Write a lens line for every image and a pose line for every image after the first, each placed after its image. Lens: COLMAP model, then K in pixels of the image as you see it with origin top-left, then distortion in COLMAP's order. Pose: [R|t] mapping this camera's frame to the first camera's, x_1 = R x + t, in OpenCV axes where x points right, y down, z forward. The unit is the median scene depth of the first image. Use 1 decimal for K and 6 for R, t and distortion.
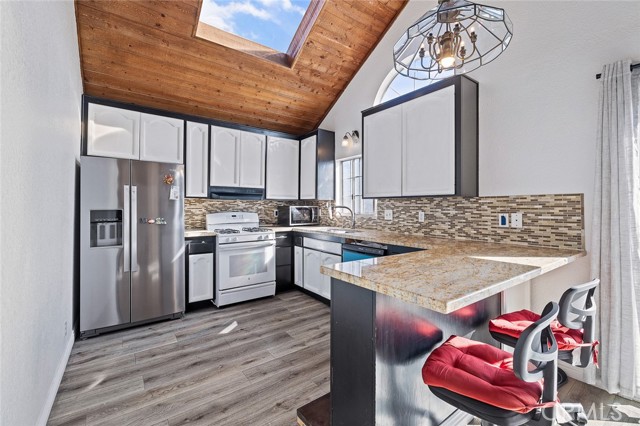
lens RADIAL K [[274.3, 0, 318.7], [0, 274.3, 210.9], [0, 0, 1]] dist [-0.000344, -0.000073]
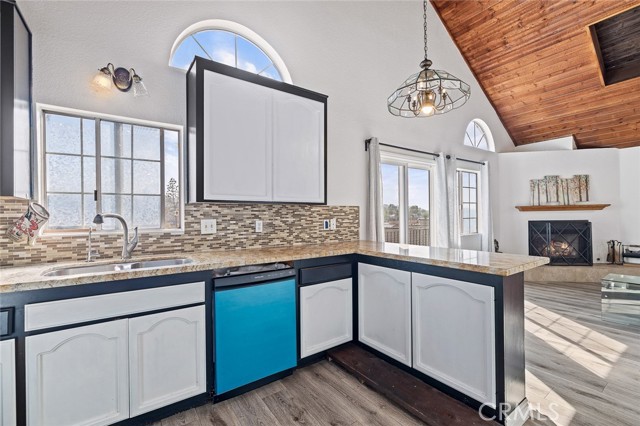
lens RADIAL K [[280.7, 0, 317.4], [0, 280.7, 214.4], [0, 0, 1]] dist [-0.000166, -0.000140]
pose [[0.012257, 0.000081, 0.999925, -0.485342], [0.020455, 0.999791, -0.000332, -0.011091], [-0.999716, 0.020458, 0.012253, 0.773654]]
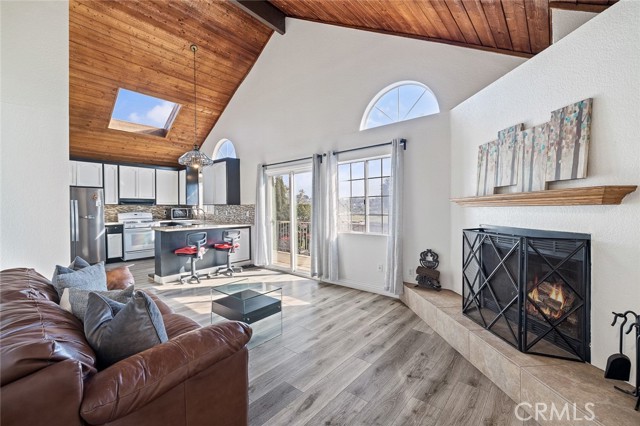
lens RADIAL K [[268.0, 0, 319.6], [0, 268.0, 214.6], [0, 0, 1]] dist [0.001001, 0.000087]
pose [[0.973364, -0.015083, 0.228768, 0.588556], [0.010958, 0.999754, 0.019292, -0.001640], [-0.229003, -0.016271, 0.973290, -1.255878]]
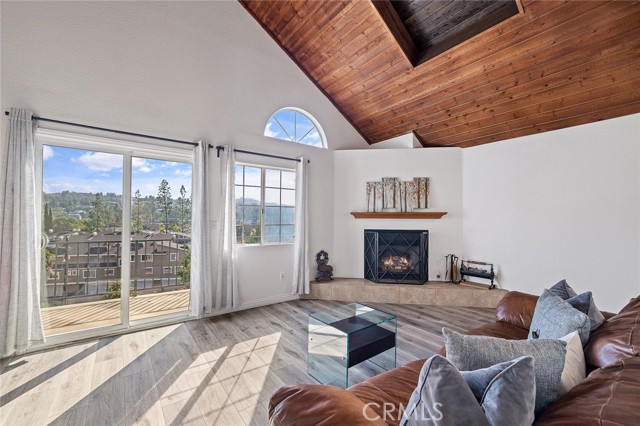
lens RADIAL K [[268.0, 0, 319.6], [0, 268.0, 214.6], [0, 0, 1]] dist [0.001001, 0.000087]
pose [[-0.016024, 0.014702, 0.999764, -0.148670], [-0.003135, 0.999886, -0.014754, -0.003047], [-0.999867, -0.003371, -0.015977, -0.263566]]
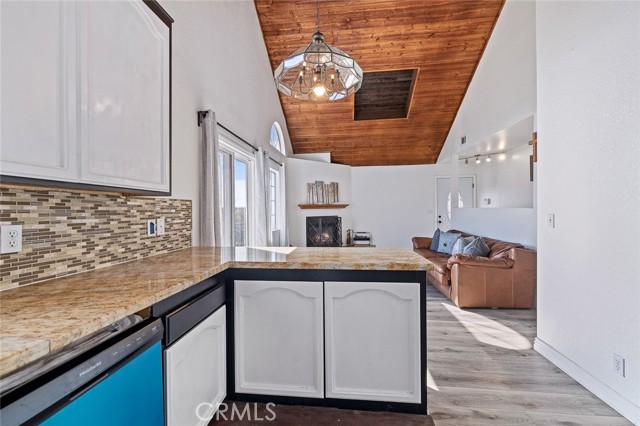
lens RADIAL K [[274.3, 0, 318.7], [0, 274.3, 210.9], [0, 0, 1]] dist [-0.000344, -0.000073]
pose [[-0.743441, 0.001741, 0.668800, -0.173478], [0.013522, 0.999831, 0.012429, -0.014398], [-0.668665, 0.018283, -0.743339, 0.958087]]
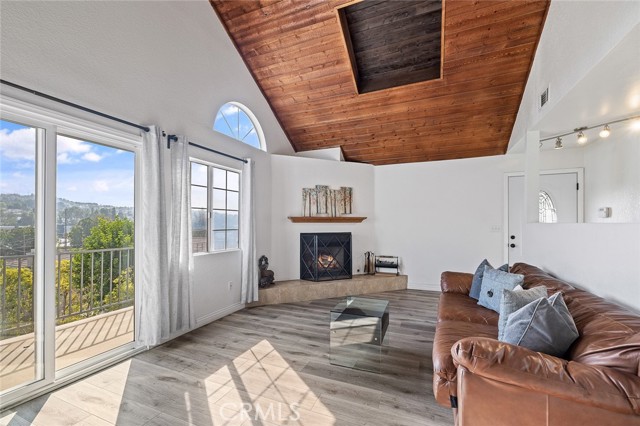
lens RADIAL K [[272.2, 0, 321.5], [0, 272.2, 223.5], [0, 0, 1]] dist [0.000311, 0.000155]
pose [[-0.520611, -0.000455, 0.853794, -0.093103], [0.002299, 0.999995, 0.001935, -0.002021], [-0.853791, 0.002970, -0.520607, 0.175608]]
